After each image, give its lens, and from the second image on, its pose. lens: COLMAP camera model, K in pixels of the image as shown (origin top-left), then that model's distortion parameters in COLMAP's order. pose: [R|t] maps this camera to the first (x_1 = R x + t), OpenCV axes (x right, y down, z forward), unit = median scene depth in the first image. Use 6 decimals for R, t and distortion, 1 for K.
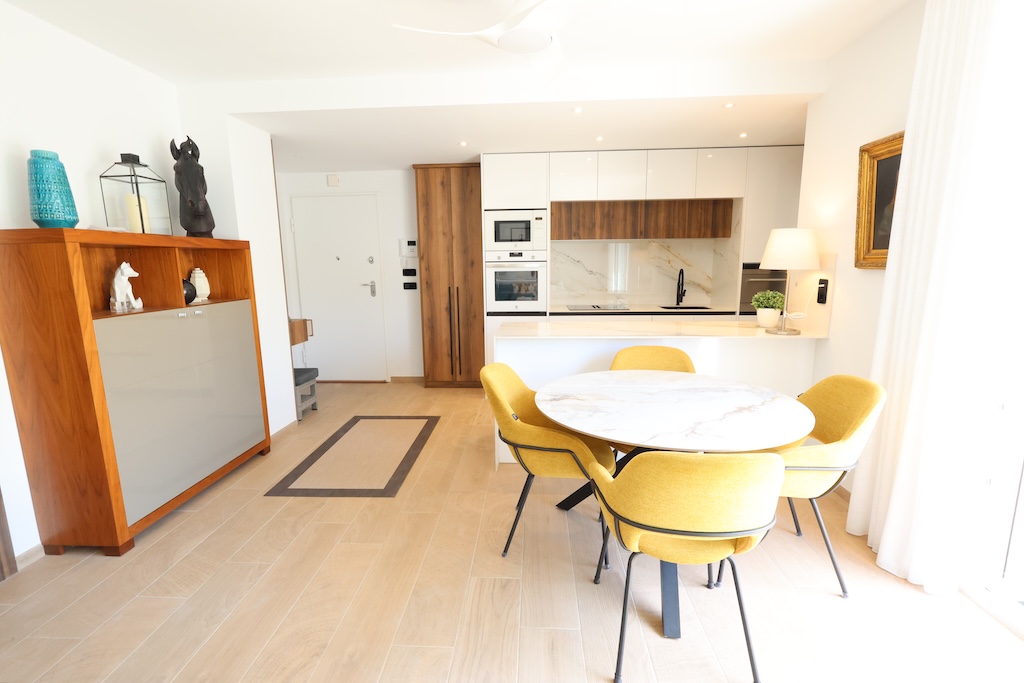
lens RADIAL K [[473.8, 0, 512.8], [0, 473.8, 342.7], [0, 0, 1]] dist [-0.005646, 0.001561]
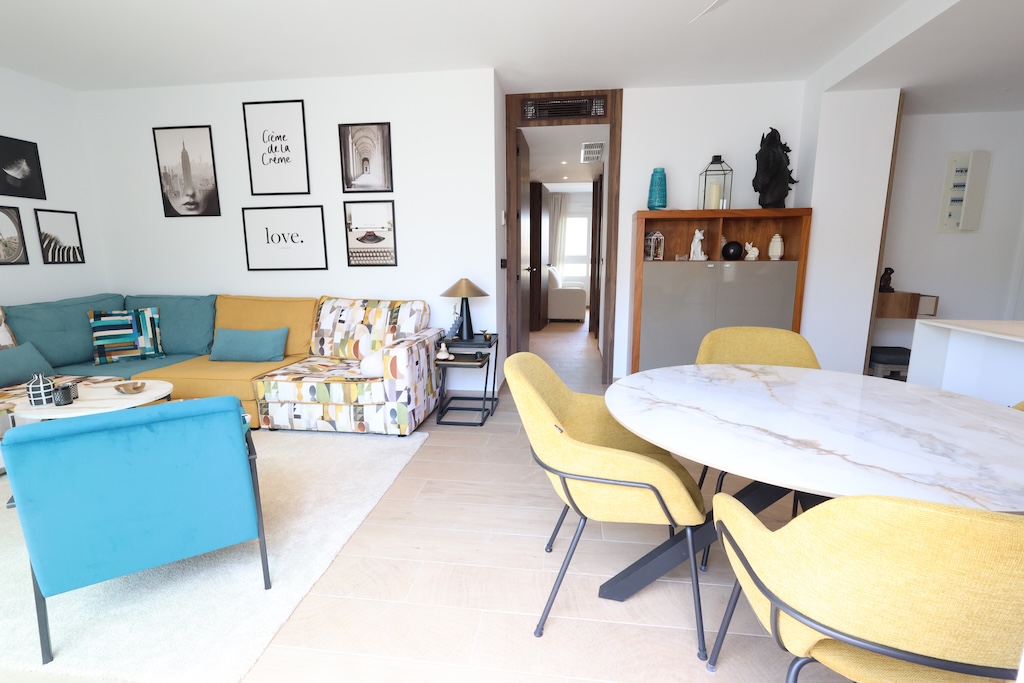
lens RADIAL K [[473.8, 0, 509.0], [0, 473.8, 342.6], [0, 0, 1]] dist [-0.005646, 0.001561]
pose [[-0.076462, 0.192242, -0.978364, 0.461484], [-0.161956, 0.965811, 0.202433, -0.014236], [0.983831, 0.173931, -0.042713, 0.293716]]
